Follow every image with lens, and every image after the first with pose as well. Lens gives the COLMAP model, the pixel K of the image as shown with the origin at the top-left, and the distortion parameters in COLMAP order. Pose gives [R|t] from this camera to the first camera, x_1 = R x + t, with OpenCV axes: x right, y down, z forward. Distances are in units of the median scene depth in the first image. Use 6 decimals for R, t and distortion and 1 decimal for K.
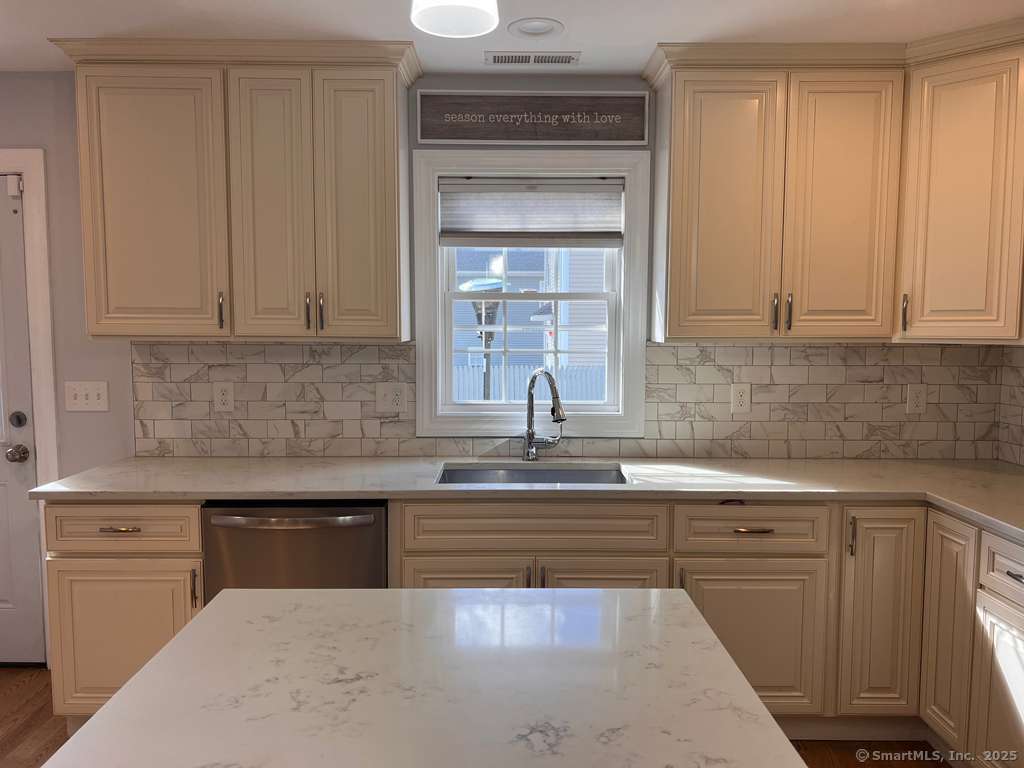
lens RADIAL K [[754.6, 0, 512.0], [0, 754.6, 384.0], [0, 0, 1]] dist [0.008344, 0.001318]
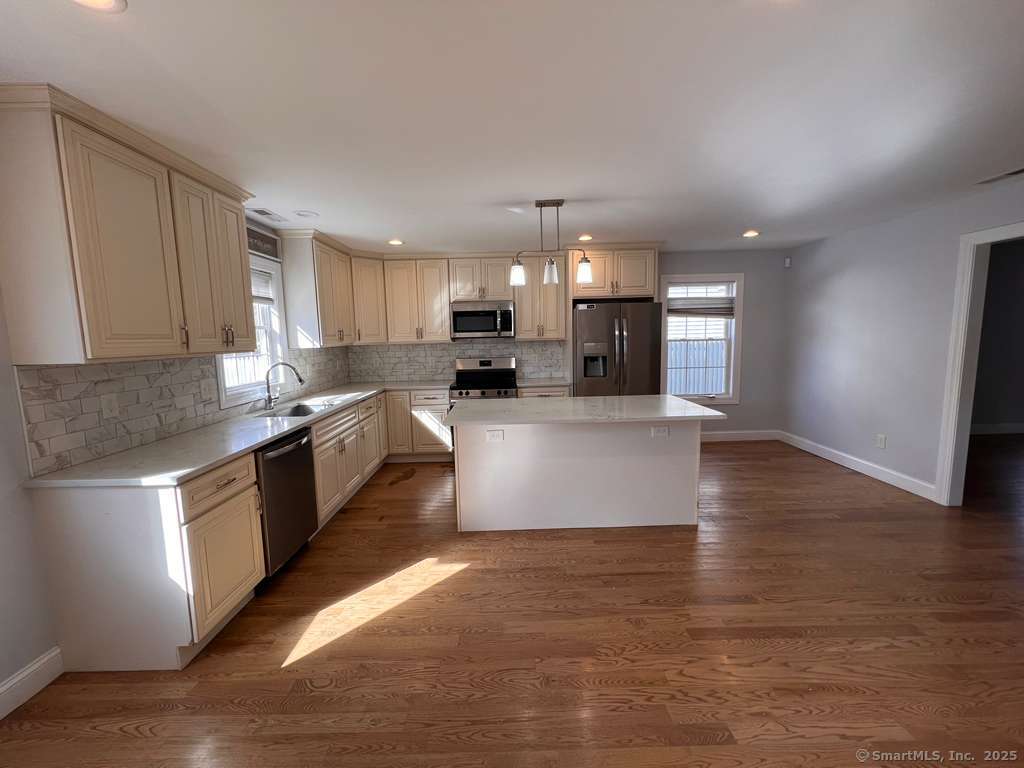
lens RADIAL K [[410.6, 0, 512.0], [0, 410.6, 384.0], [0, 0, 1]] dist [-0.002732, -0.000243]
pose [[0.005895, -0.123460, 0.992332, -1.048489], [0.108639, 0.986555, 0.122096, -0.028958], [-0.994064, 0.107086, 0.019229, 0.320813]]
